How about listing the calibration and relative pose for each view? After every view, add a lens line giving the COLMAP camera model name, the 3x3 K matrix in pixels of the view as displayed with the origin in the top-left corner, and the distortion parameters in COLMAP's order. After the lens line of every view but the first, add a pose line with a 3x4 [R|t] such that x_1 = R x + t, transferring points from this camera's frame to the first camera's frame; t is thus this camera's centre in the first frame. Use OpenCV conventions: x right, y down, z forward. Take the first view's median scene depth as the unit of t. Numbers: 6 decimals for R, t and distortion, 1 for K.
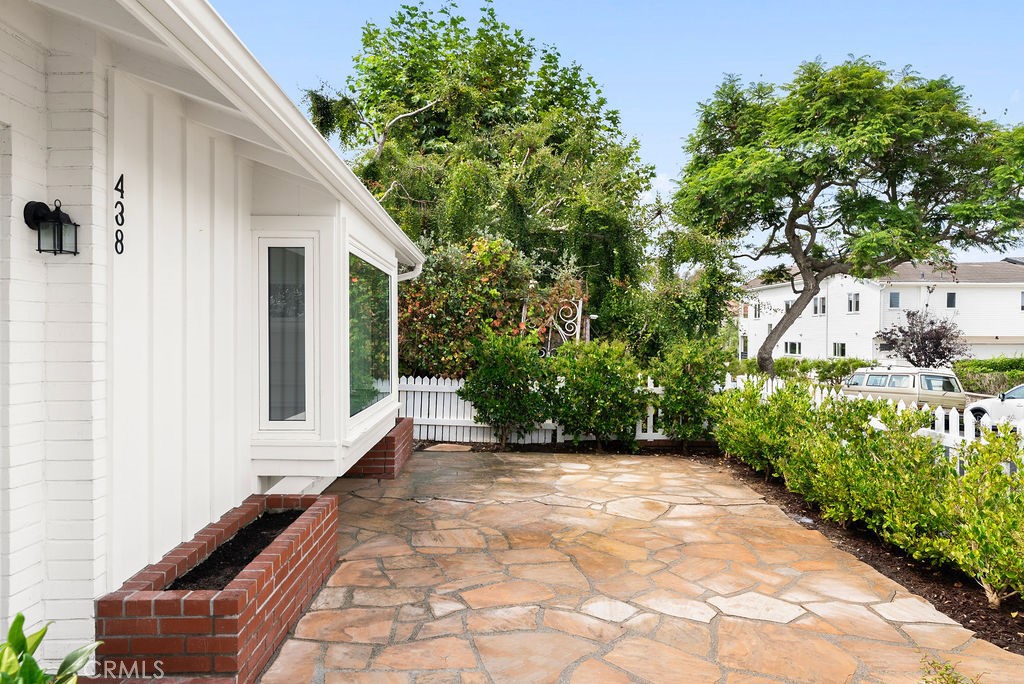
lens RADIAL K [[646.5, 0, 512.0], [0, 646.5, 342.0], [0, 0, 1]] dist [-0.023445, 0.037444]
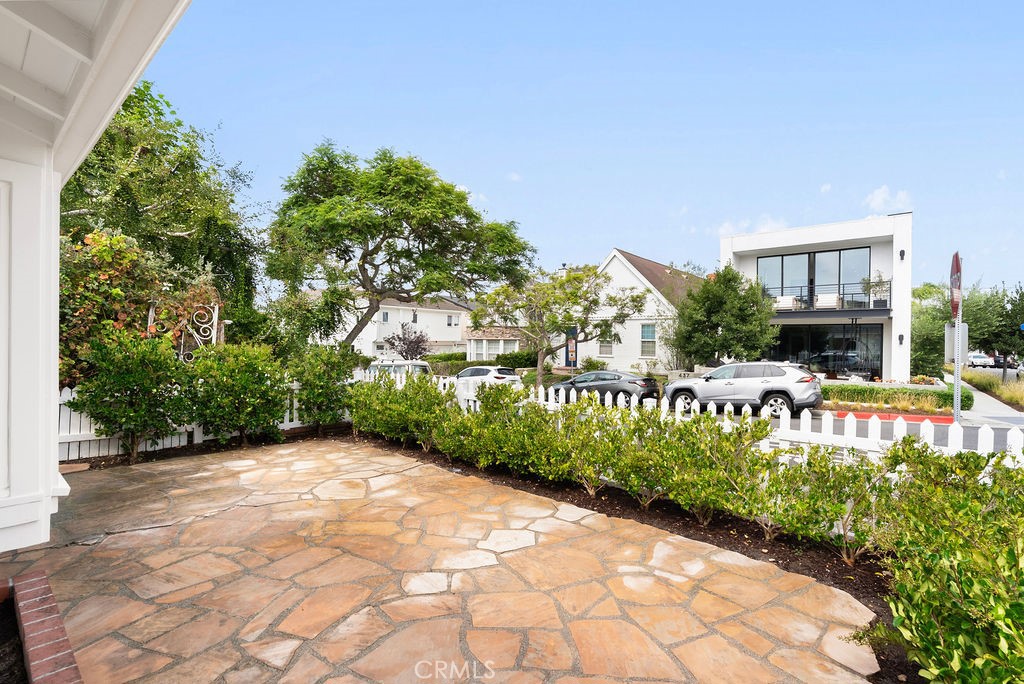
lens RADIAL K [[463.3, 0, 512.0], [0, 463.3, 342.0], [0, 0, 1]] dist [-0.005109, 0.000127]
pose [[0.662966, 0.003976, 0.748639, -0.146059], [-0.000955, 0.999990, -0.004465, -0.002646], [-0.748649, 0.002245, 0.662963, 0.139100]]
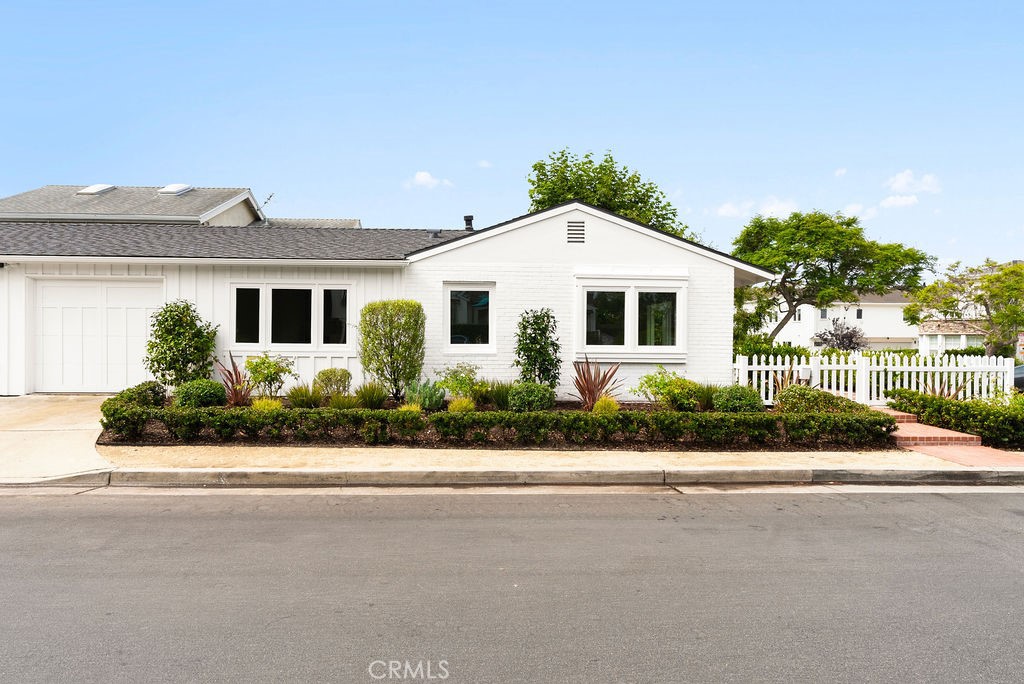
lens RADIAL K [[544.2, 0, 512.0], [0, 544.2, 342.0], [0, 0, 1]] dist [0.000852, 0.000111]
pose [[0.999596, 0.003483, 0.028219, -0.716689], [-0.003410, 0.999991, -0.002641, 0.035009], [-0.028228, 0.002544, 0.999598, -1.071650]]
